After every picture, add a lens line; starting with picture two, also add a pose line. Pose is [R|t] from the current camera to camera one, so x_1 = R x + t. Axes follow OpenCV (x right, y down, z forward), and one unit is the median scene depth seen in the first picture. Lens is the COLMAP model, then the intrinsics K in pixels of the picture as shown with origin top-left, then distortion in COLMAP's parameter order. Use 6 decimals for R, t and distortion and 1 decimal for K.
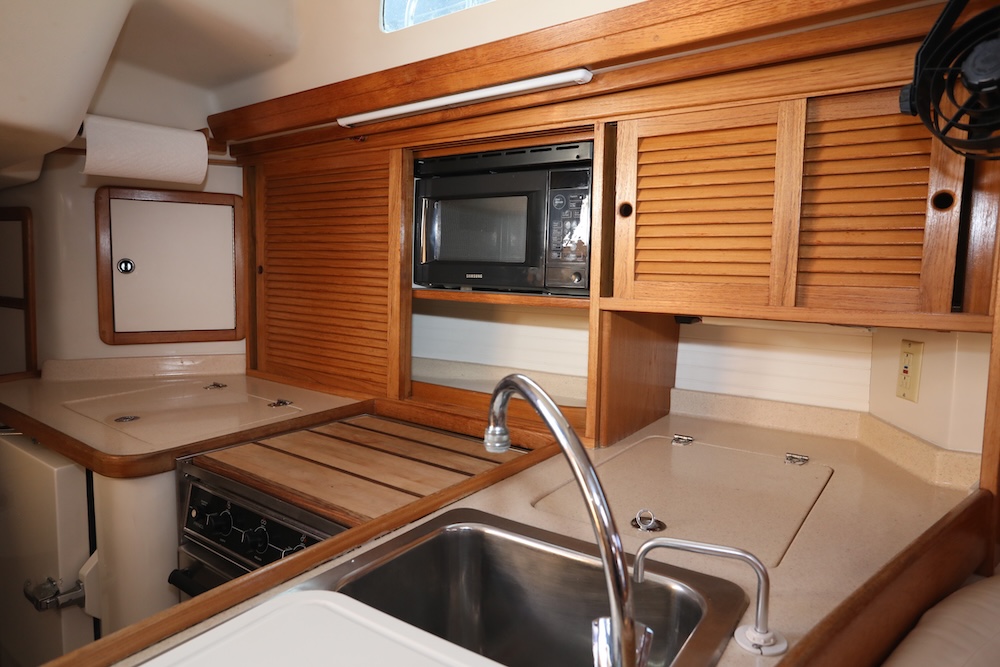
lens RADIAL K [[630.9, 0, 500.0], [0, 630.9, 333.5], [0, 0, 1]] dist [-0.023273, 0.002913]
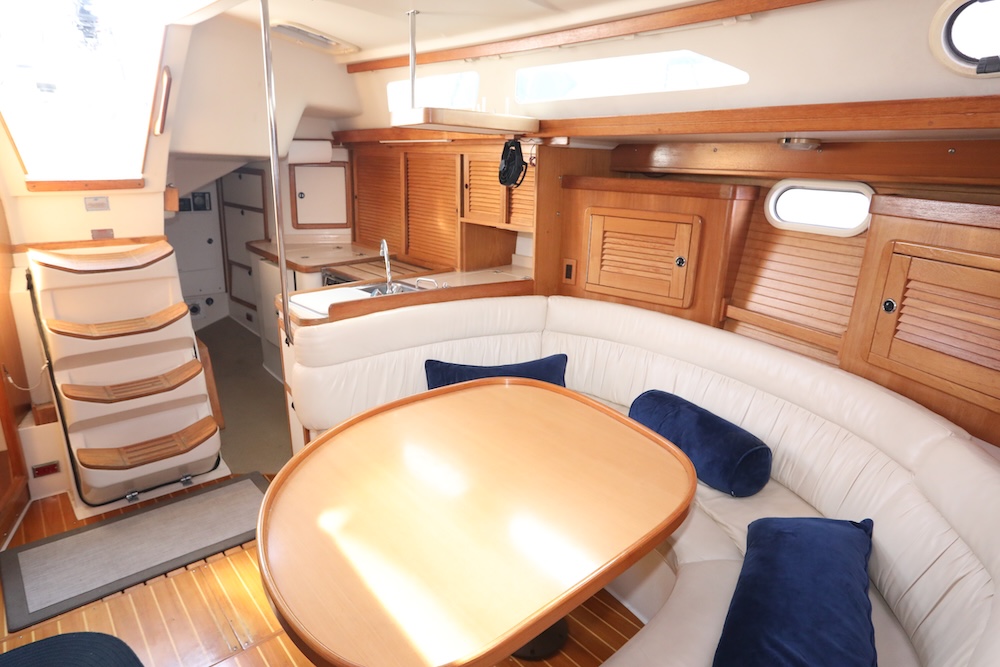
lens RADIAL K [[580.3, 0, 500.0], [0, 580.3, 333.5], [0, 0, 1]] dist [-0.043503, 0.001896]
pose [[0.980509, 0.064542, -0.185568, 0.636344], [-0.028686, 0.981410, 0.189768, -0.033699], [0.194367, -0.180746, 0.964133, -1.158512]]
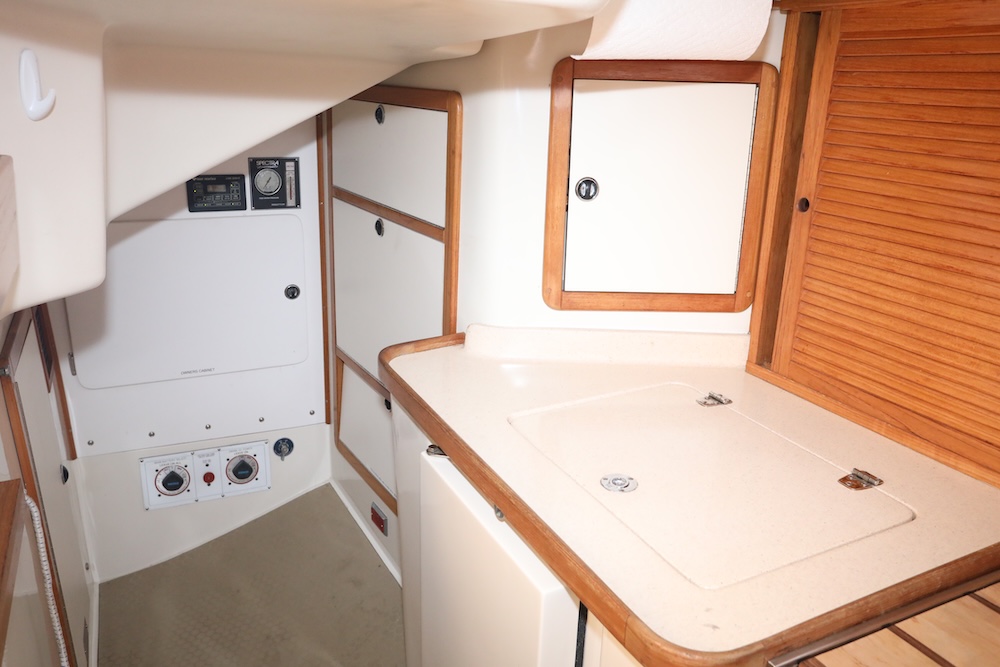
lens RADIAL K [[798.2, 0, 500.0], [0, 798.2, 333.5], [0, 0, 1]] dist [-0.008914, 0.002275]
pose [[0.885758, 0.140844, -0.442263, -0.335654], [-0.053161, 0.977363, 0.204782, -0.139727], [0.461093, -0.157876, 0.873194, 0.263537]]
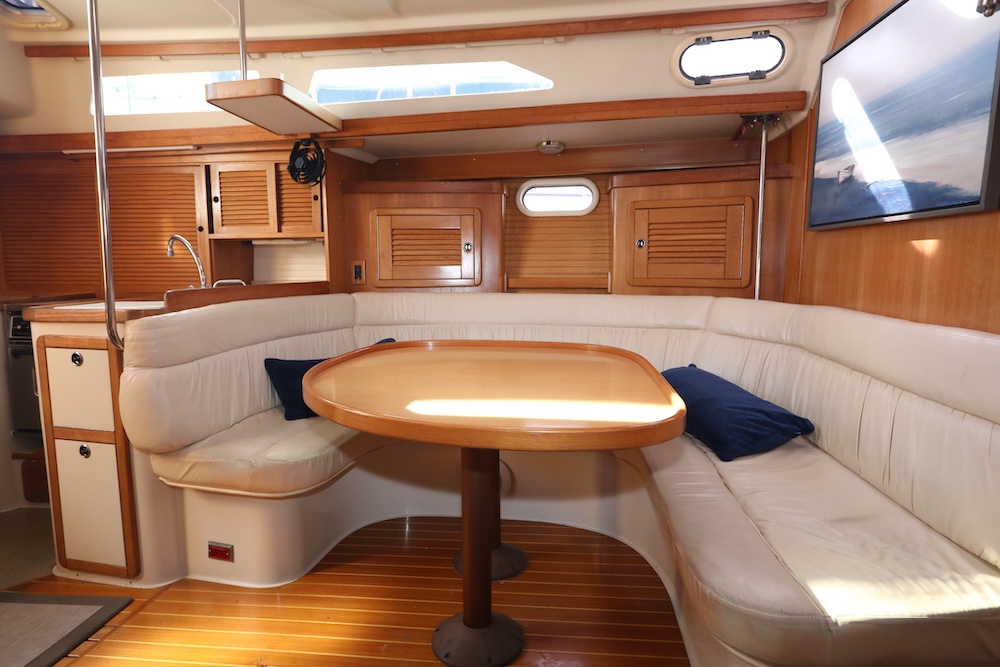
lens RADIAL K [[580.4, 0, 500.0], [0, 580.4, 333.5], [0, 0, 1]] dist [-0.089117, 0.063543]
pose [[0.846698, -0.078442, 0.526259, -0.061055], [0.073292, 0.996839, 0.030665, 0.267641], [-0.527001, 0.012606, 0.849771, -1.160843]]
